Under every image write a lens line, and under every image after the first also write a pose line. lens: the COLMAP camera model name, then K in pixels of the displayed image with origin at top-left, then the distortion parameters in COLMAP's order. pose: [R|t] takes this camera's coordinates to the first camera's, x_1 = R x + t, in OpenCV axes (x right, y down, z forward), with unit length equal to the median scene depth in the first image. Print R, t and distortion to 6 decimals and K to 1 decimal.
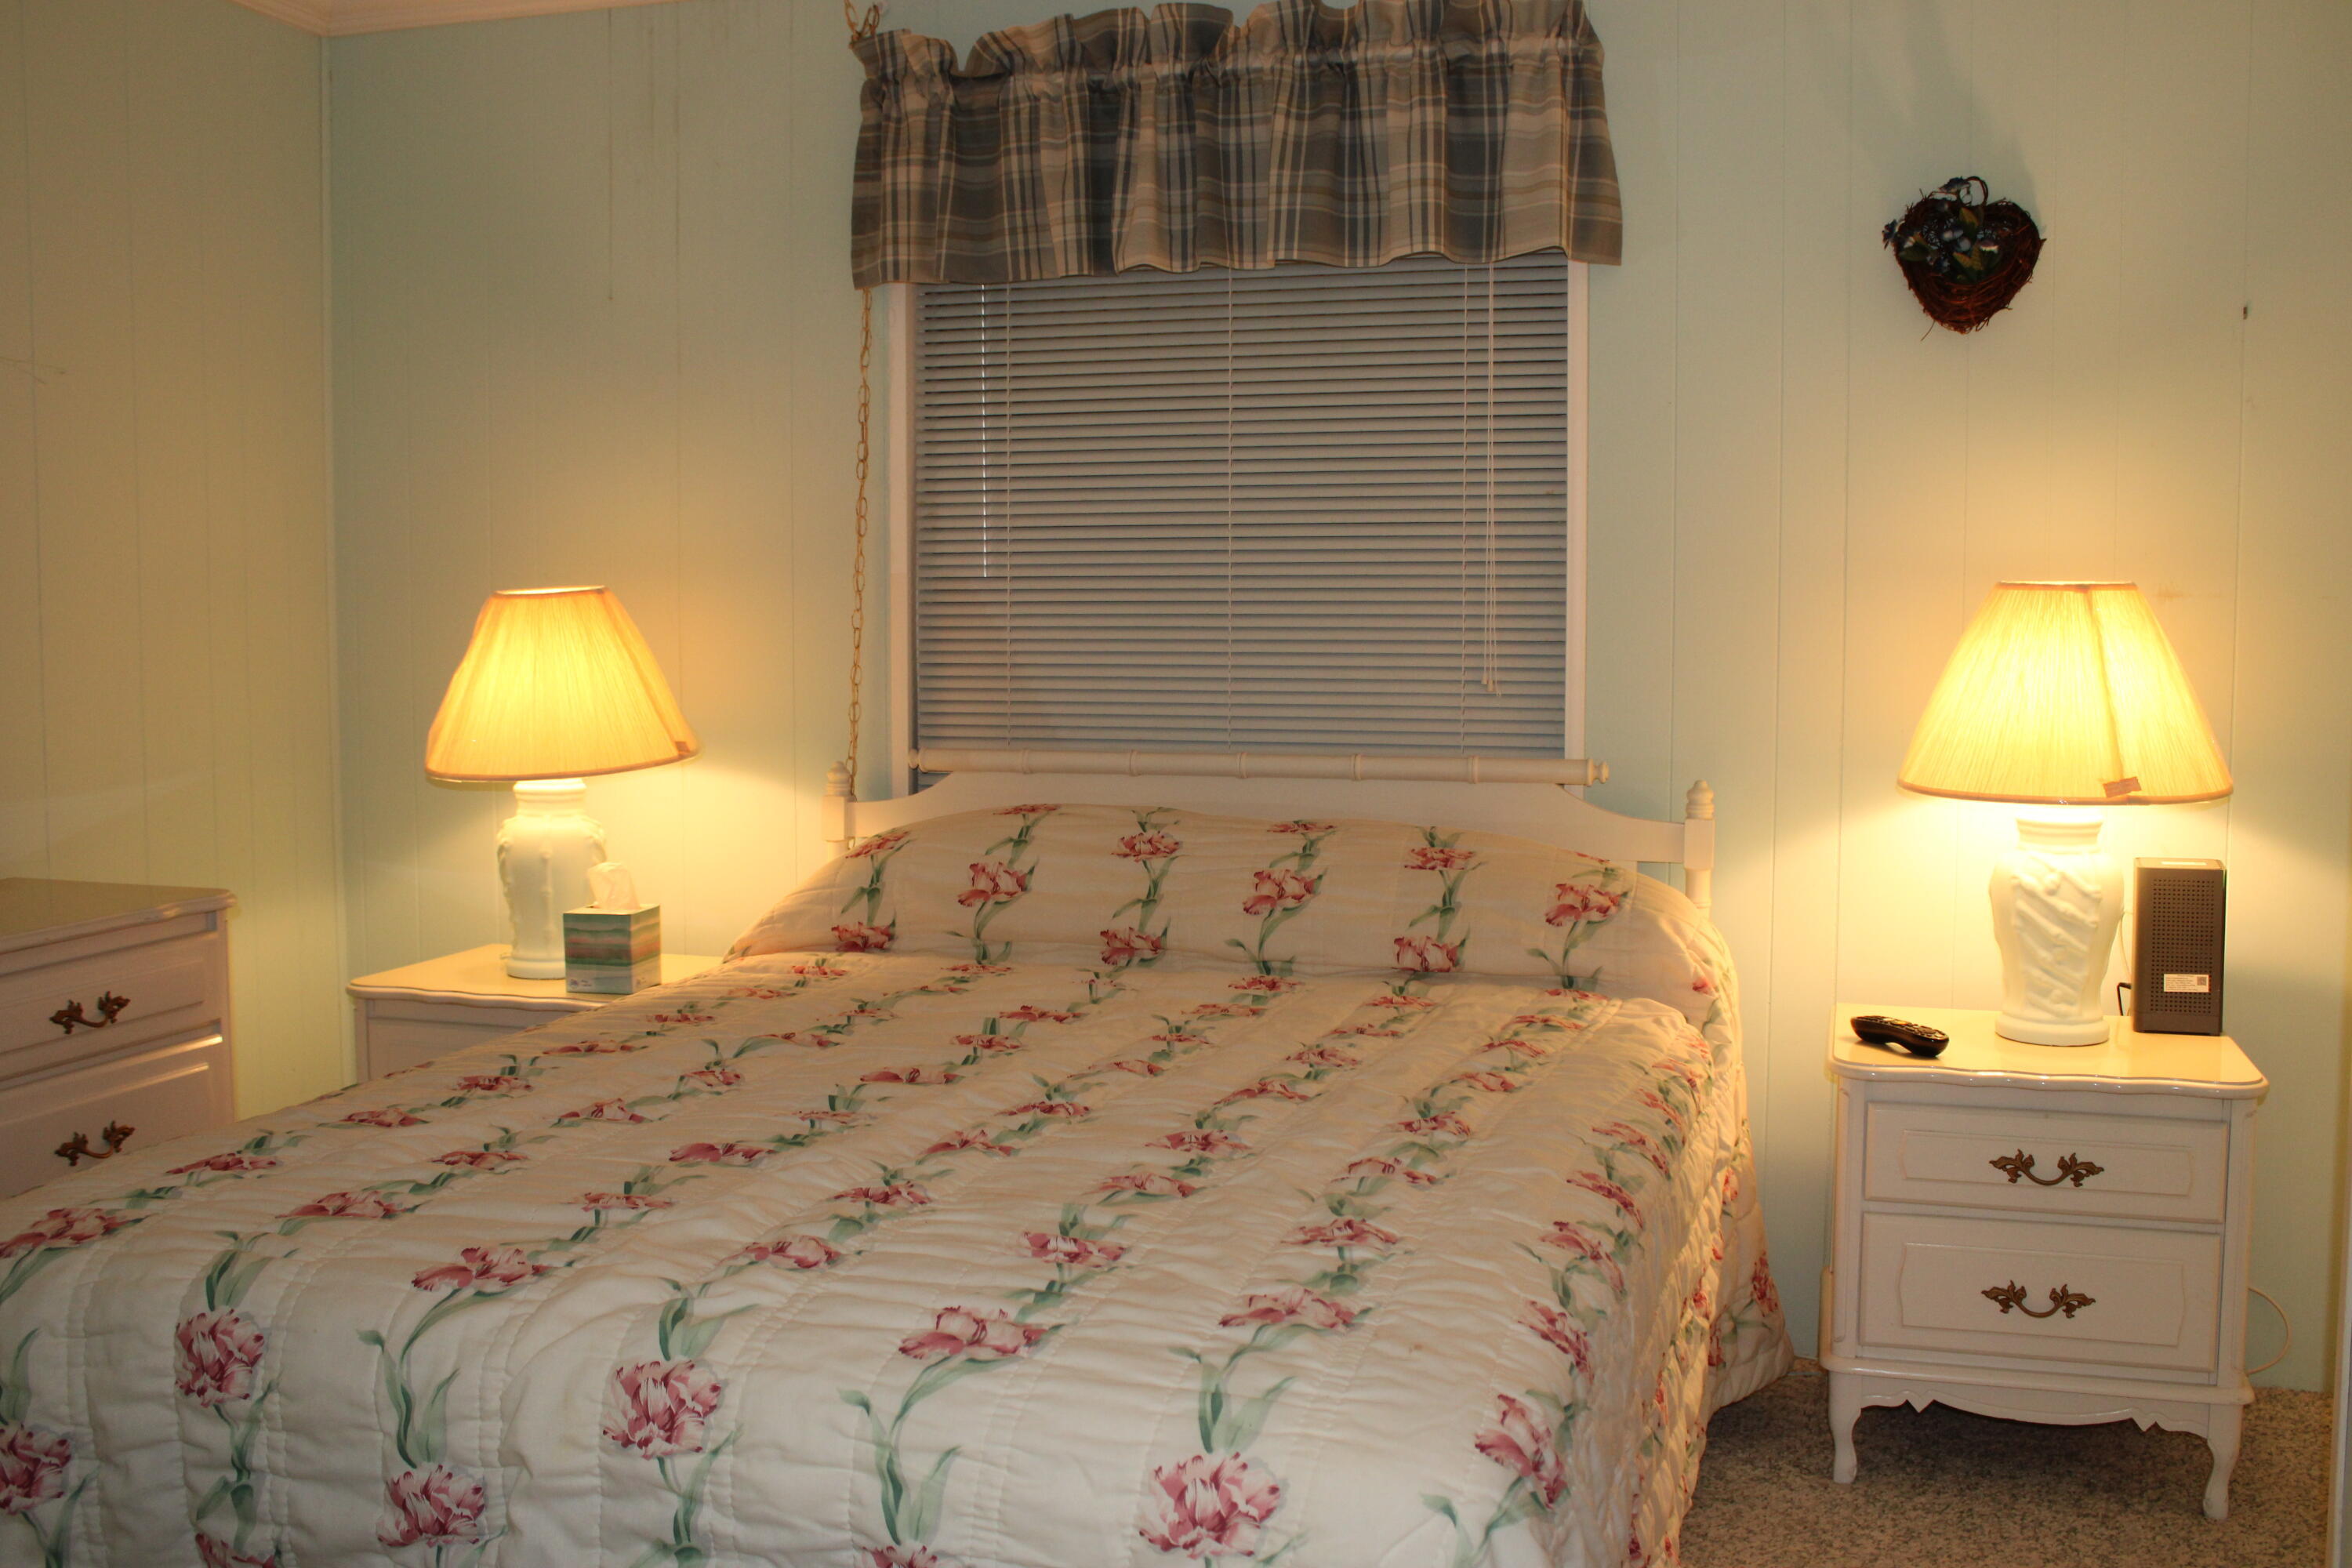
lens RADIAL K [[2193.7, 0, 1176.0], [0, 2193.7, 784.0], [0, 0, 1]] dist [-0.144993, 0.139414]
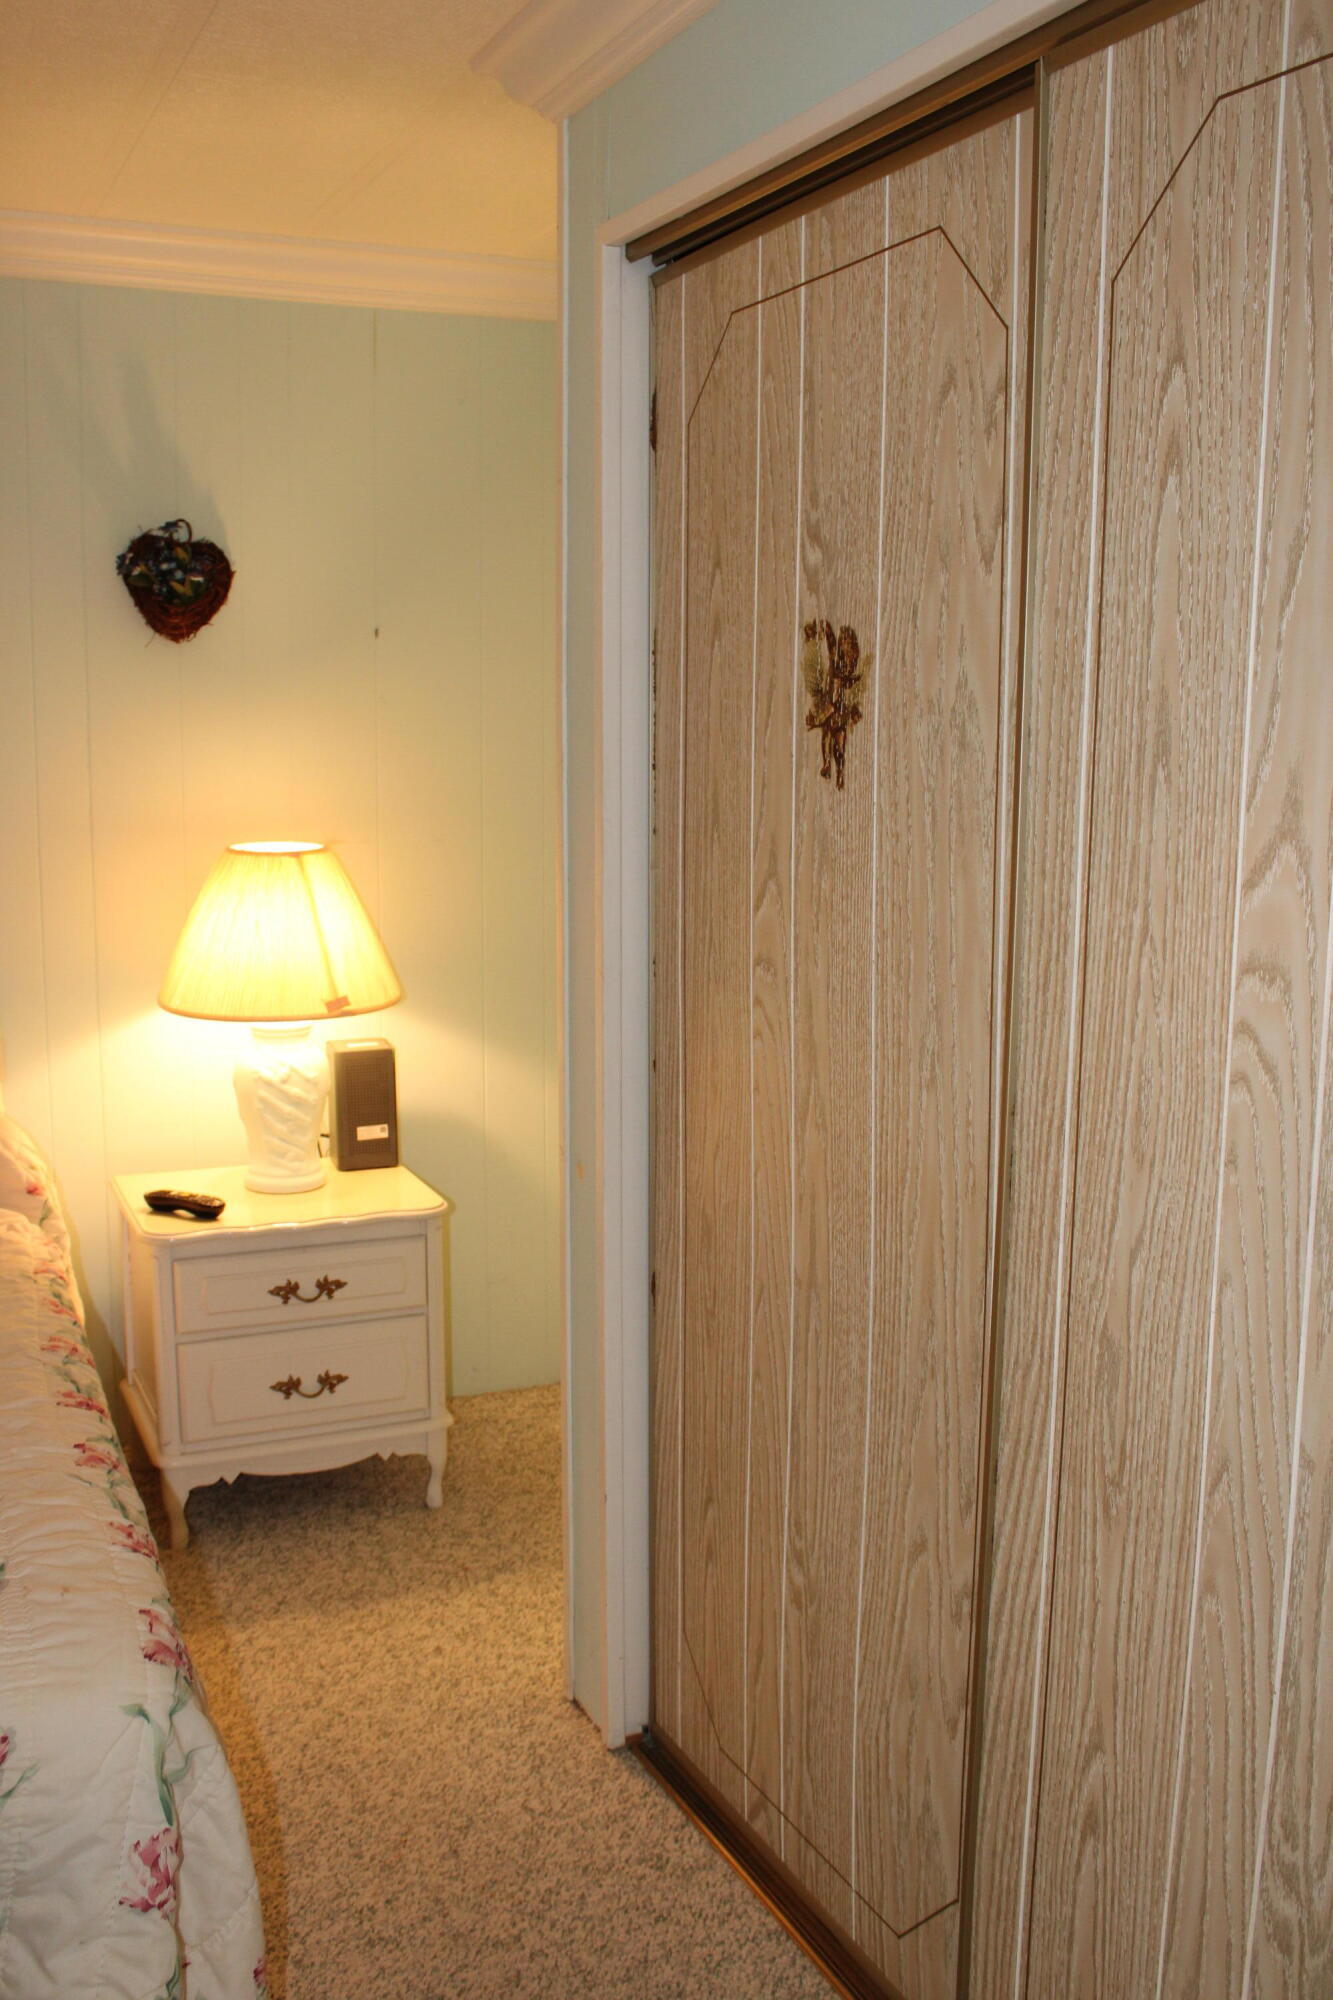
lens RADIAL K [[1865.4, 0, 664.0], [0, 1865.4, 976.7], [0, 0, 1]] dist [-0.144993, 0.139414]
pose [[0.748101, -0.087819, 0.657748, -0.189078], [0.045327, 0.995652, 0.081380, -0.109611], [-0.662035, -0.031066, 0.748829, -0.019302]]
